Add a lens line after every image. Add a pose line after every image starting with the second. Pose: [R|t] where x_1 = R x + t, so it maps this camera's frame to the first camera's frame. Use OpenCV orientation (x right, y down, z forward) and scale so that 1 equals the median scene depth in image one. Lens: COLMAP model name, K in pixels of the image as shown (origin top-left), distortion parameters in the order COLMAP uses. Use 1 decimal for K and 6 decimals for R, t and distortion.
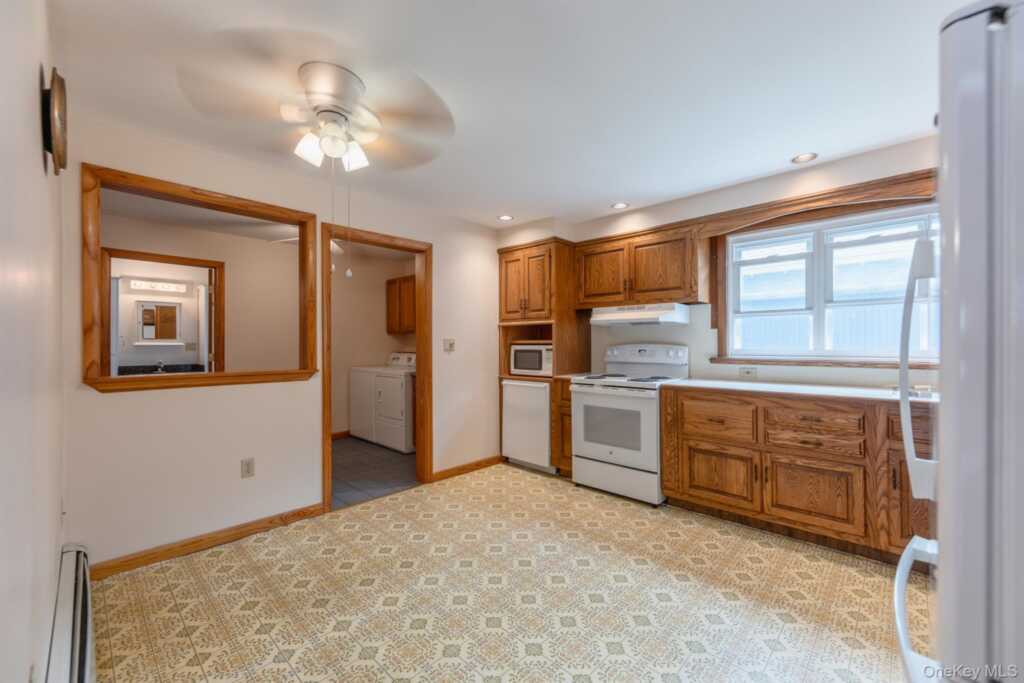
lens RADIAL K [[412.8, 0, 513.5], [0, 412.8, 343.7], [0, 0, 1]] dist [0.001579, 0.000014]
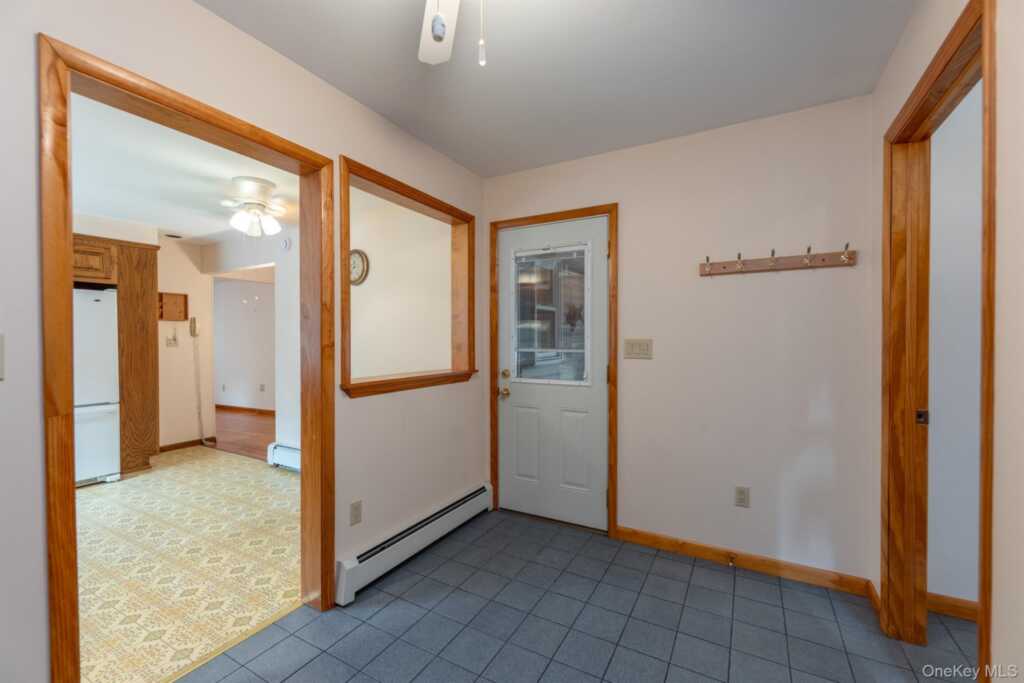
lens RADIAL K [[425.1, 0, 511.6], [0, 425.1, 346.1], [0, 0, 1]] dist [0.002605, 0.000294]
pose [[-0.967926, 0.008671, -0.251088, -0.585781], [0.005677, 0.999904, 0.012644, -0.007366], [0.251173, 0.010813, -0.967882, 1.697111]]
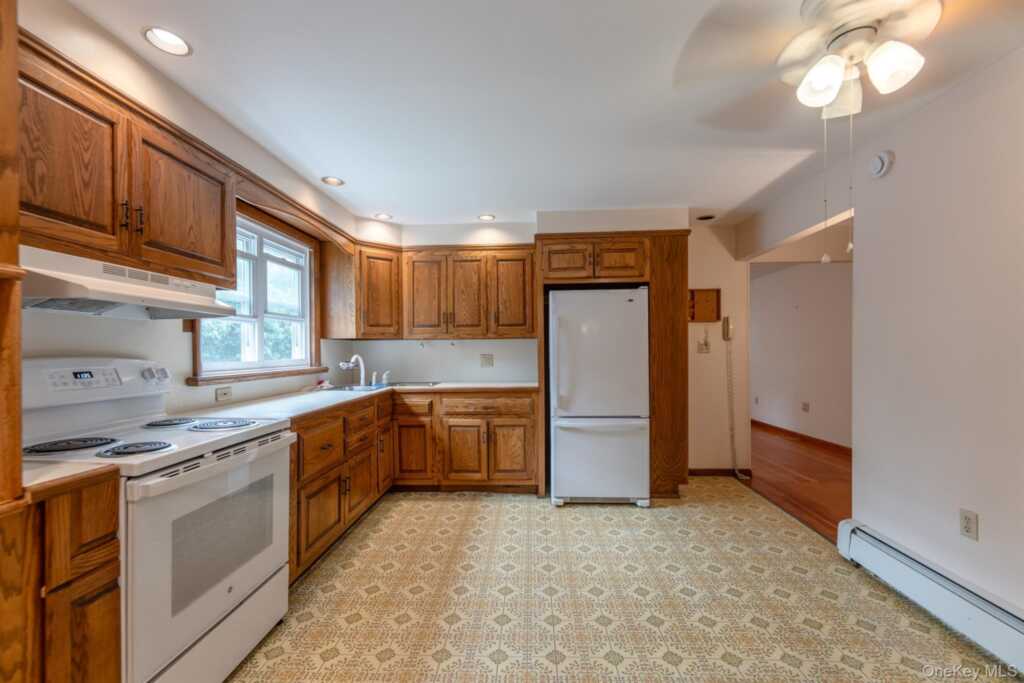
lens RADIAL K [[417.2, 0, 516.2], [0, 417.2, 352.9], [0, 0, 1]] dist [0.001767, 0.000148]
pose [[-0.658312, 0.001816, 0.752743, -0.358282], [0.008202, 0.999955, 0.004761, -0.003103], [-0.752700, 0.009308, -0.658298, 1.146663]]
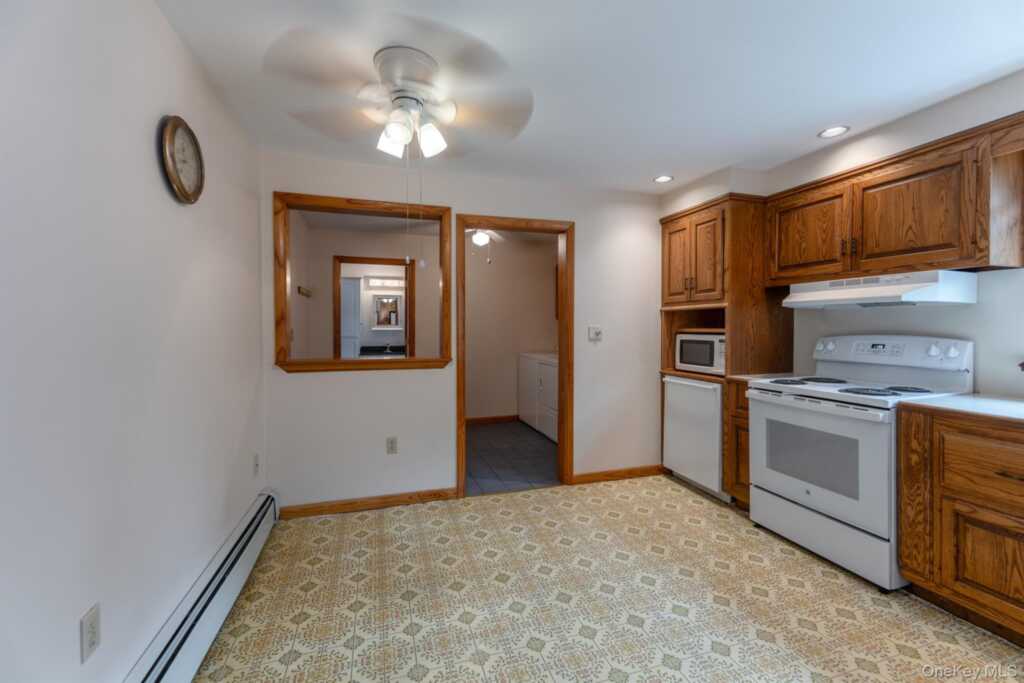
lens RADIAL K [[417.1, 0, 506.7], [0, 417.1, 332.3], [0, 0, 1]] dist [0.002478, -0.000818]
pose [[0.871566, 0.007797, -0.490216, 0.147379], [-0.000384, 0.999884, 0.015220, -0.017023], [0.490278, -0.013077, 0.871468, 0.153329]]
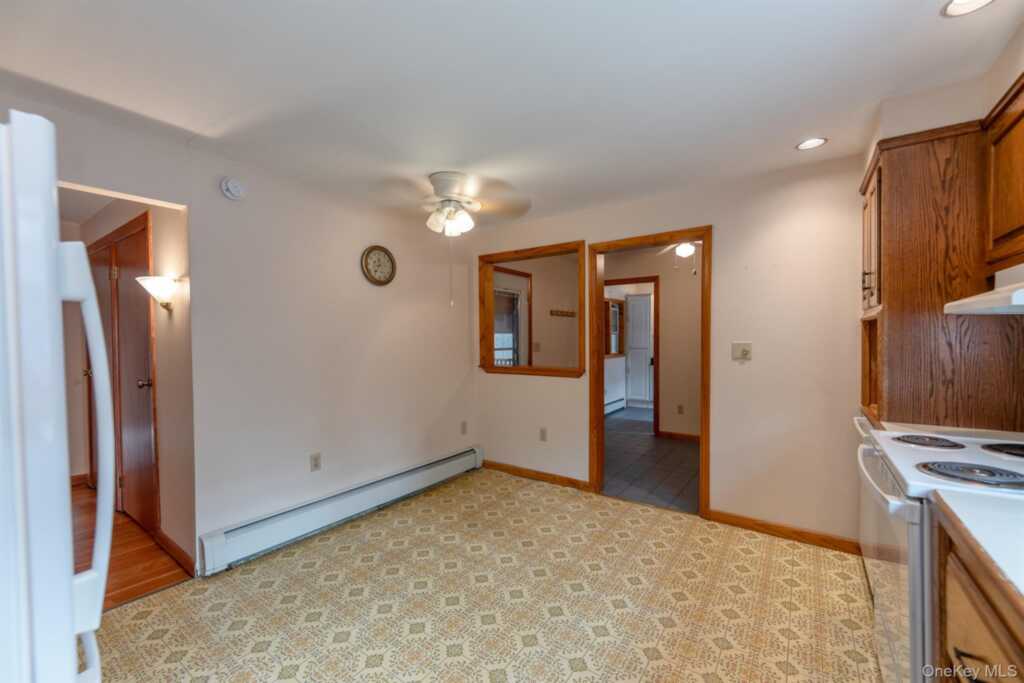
lens RADIAL K [[412.8, 0, 513.5], [0, 412.8, 343.7], [0, 0, 1]] dist [0.001579, 0.000014]
pose [[0.142065, 0.016125, -0.989726, 0.647541], [0.008583, 0.999810, 0.017521, -0.034279], [0.989820, -0.010984, 0.141900, 0.597096]]
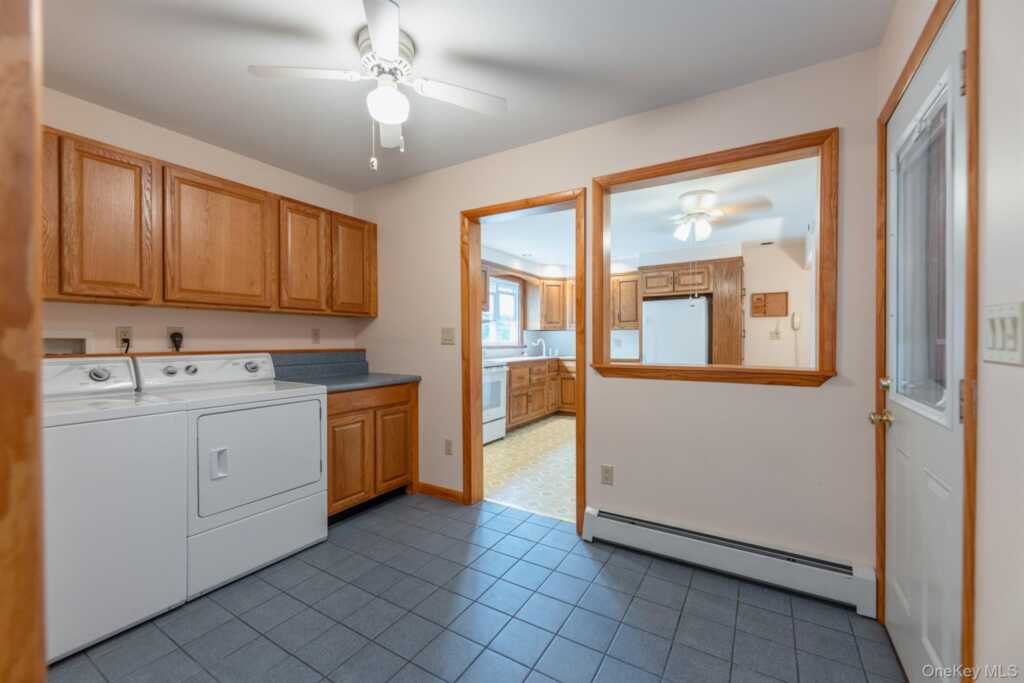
lens RADIAL K [[412.8, 0, 513.5], [0, 412.8, 343.7], [0, 0, 1]] dist [0.001579, 0.000014]
pose [[-0.212345, -0.006083, 0.977176, -1.243290], [0.000078, 0.999981, 0.006242, 0.015062], [-0.977195, 0.001401, -0.212341, 1.306733]]
